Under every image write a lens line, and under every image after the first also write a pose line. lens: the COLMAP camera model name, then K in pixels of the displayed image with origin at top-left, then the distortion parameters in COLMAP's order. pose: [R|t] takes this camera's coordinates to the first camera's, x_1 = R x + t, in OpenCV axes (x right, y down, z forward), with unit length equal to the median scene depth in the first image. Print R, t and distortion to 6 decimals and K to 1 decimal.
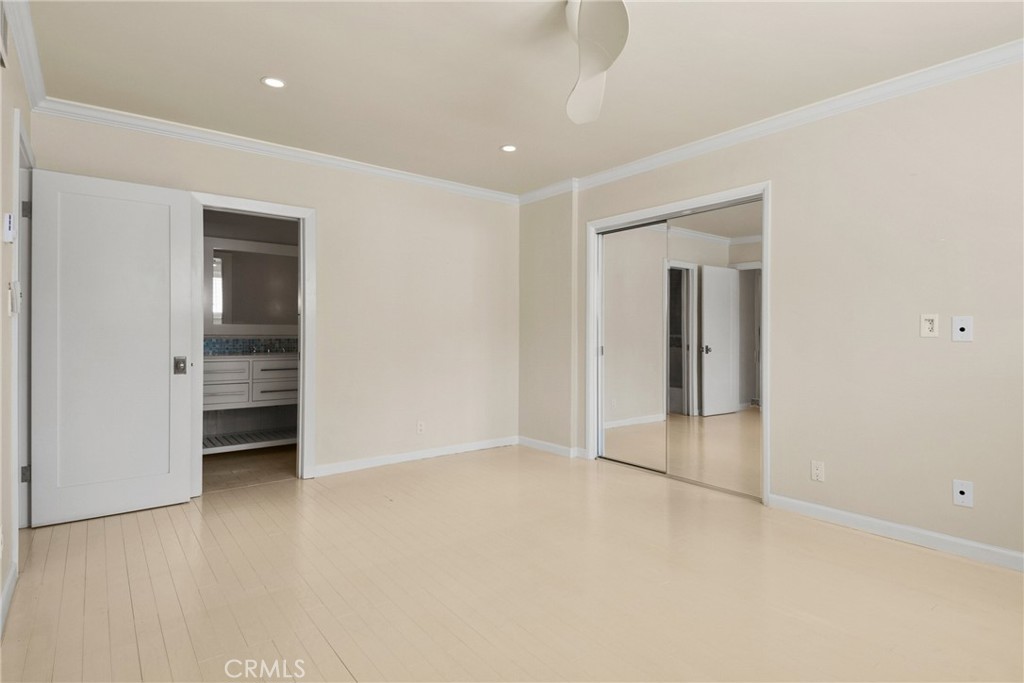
lens RADIAL K [[545.8, 0, 513.8], [0, 545.8, 355.2], [0, 0, 1]] dist [0.064613, -0.000700]
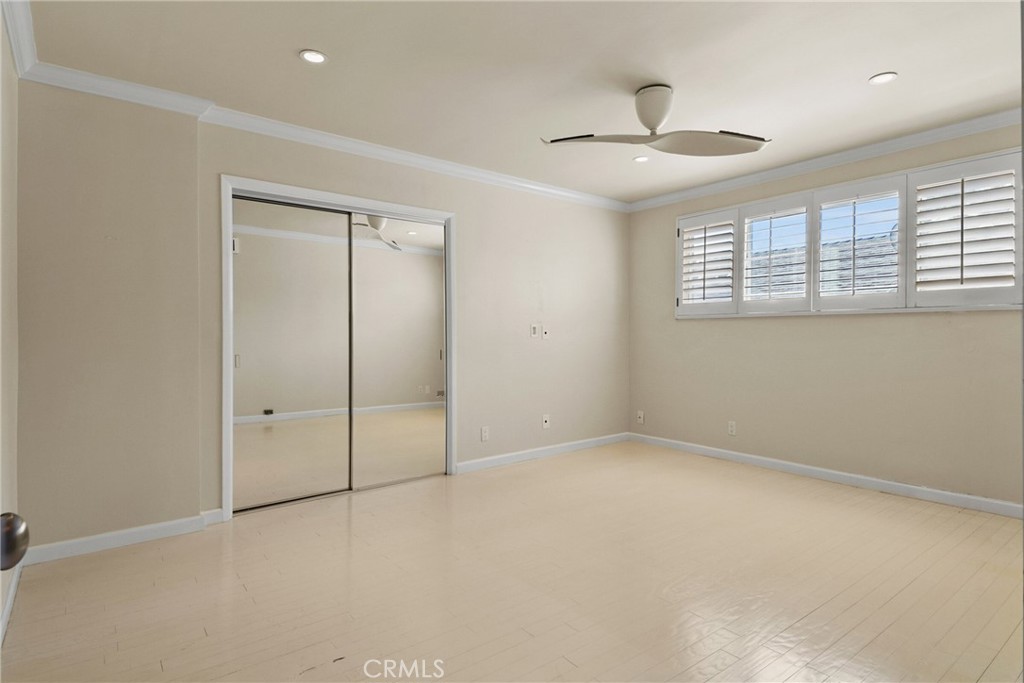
lens RADIAL K [[515.2, 0, 519.3], [0, 515.2, 342.9], [0, 0, 1]] dist [0.036474, -0.044928]
pose [[-0.023530, -0.019796, 0.999527, -0.705368], [0.039385, 0.999009, 0.020713, -0.040782], [-0.998947, 0.039854, -0.022727, 0.879385]]
